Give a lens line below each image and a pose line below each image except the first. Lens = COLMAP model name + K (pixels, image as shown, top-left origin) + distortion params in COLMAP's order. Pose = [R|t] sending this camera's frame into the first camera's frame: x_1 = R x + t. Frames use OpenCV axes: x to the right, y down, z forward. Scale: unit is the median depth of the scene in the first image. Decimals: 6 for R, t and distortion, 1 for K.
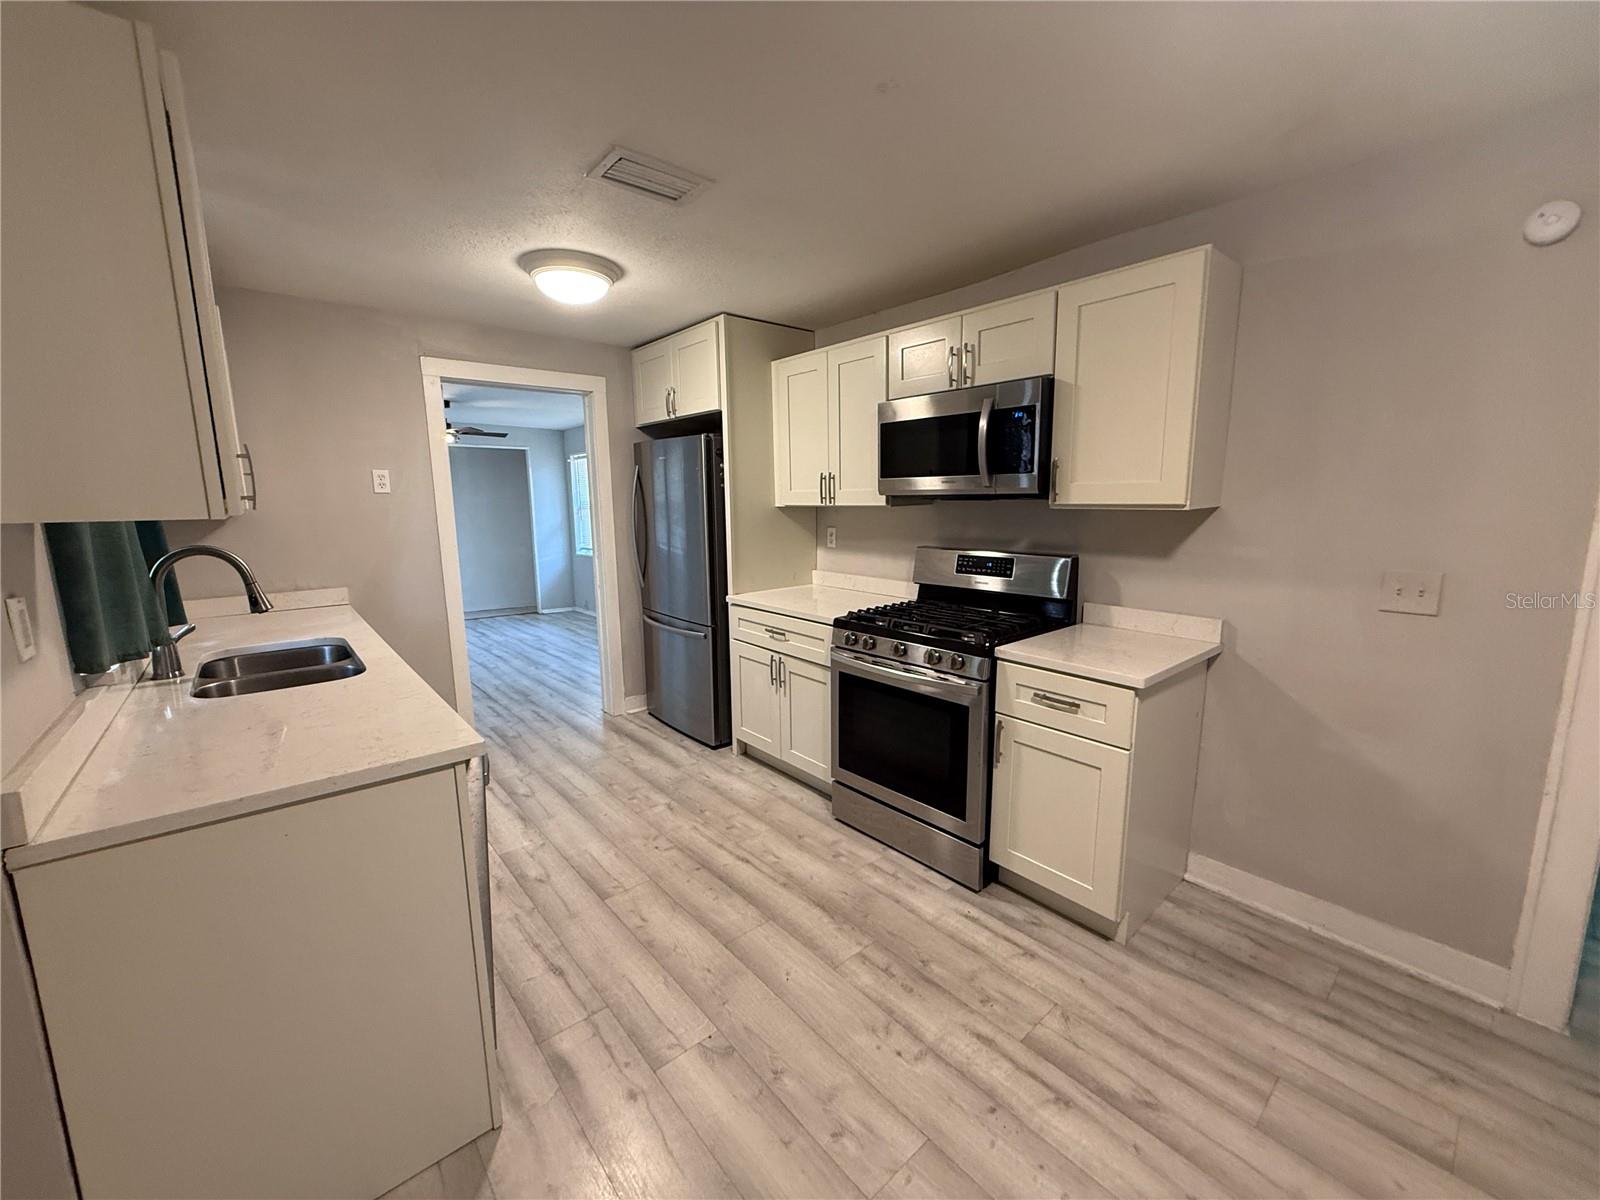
lens RADIAL K [[639.6, 0, 796.5], [0, 639.6, 596.0], [0, 0, 1]] dist [0.001182, -0.000050]
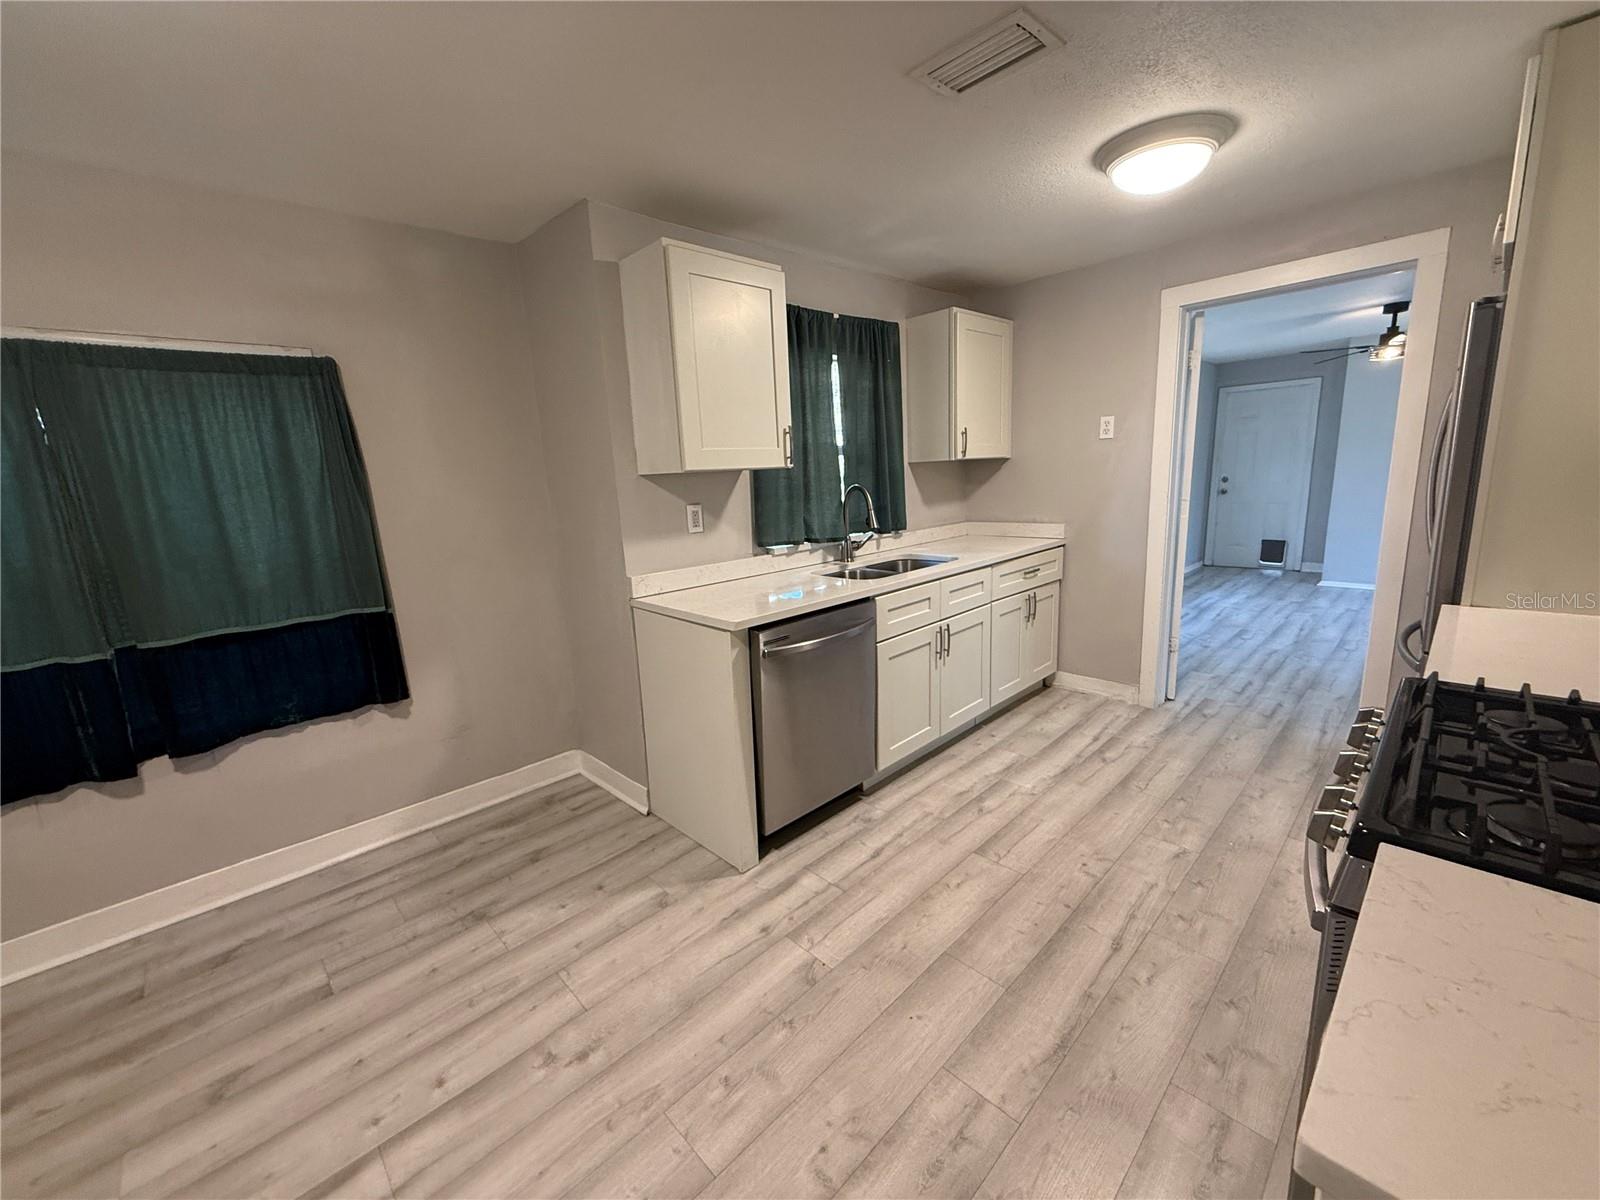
lens RADIAL K [[639.6, 0, 796.5], [0, 639.6, 596.0], [0, 0, 1]] dist [0.001182, -0.000050]
pose [[0.060594, 0.201765, -0.977558, 0.459705], [-0.104257, 0.975280, 0.194832, -0.066603], [0.992703, 0.090111, 0.080132, 0.479619]]
